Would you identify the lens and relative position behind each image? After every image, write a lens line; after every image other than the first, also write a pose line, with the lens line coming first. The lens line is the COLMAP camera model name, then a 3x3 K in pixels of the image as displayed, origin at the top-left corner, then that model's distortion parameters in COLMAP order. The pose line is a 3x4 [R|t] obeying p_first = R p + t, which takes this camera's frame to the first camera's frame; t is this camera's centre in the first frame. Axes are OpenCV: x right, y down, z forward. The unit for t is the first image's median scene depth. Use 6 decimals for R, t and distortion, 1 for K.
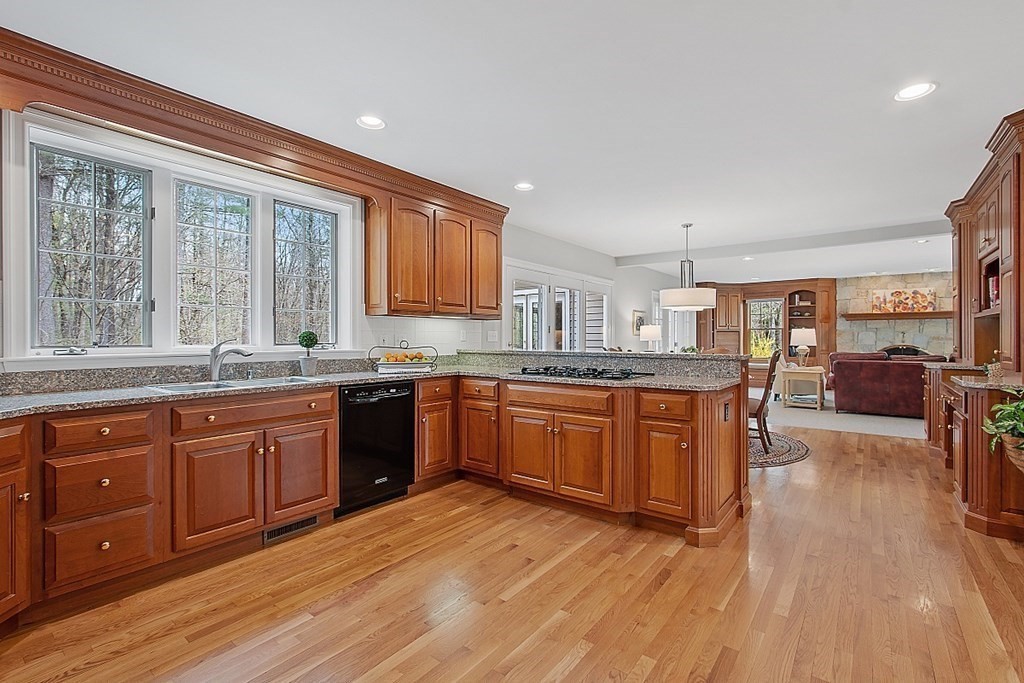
lens RADIAL K [[469.3, 0, 512.0], [0, 469.3, 341.5], [0, 0, 1]] dist [0.001272, 0.000211]
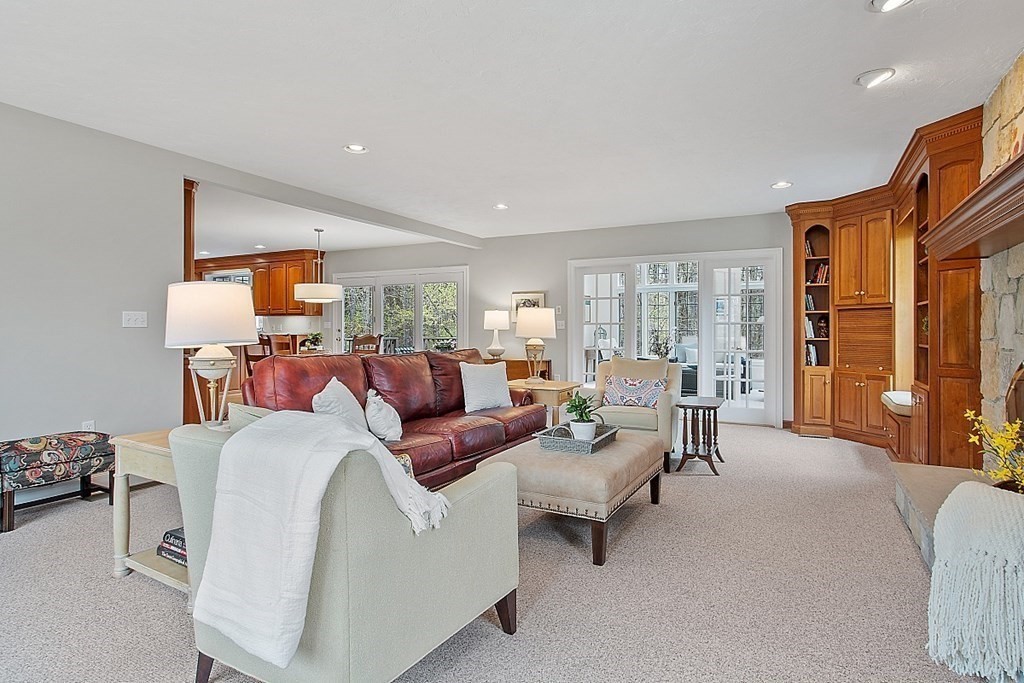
lens RADIAL K [[562.9, 0, 512.0], [0, 562.9, 341.5], [0, 0, 1]] dist [0.000496, -0.000069]
pose [[0.149196, 0.030064, -0.988351, 1.074517], [-0.005035, 0.999548, 0.029645, -0.006920], [0.988795, 0.000553, 0.149280, 0.731846]]
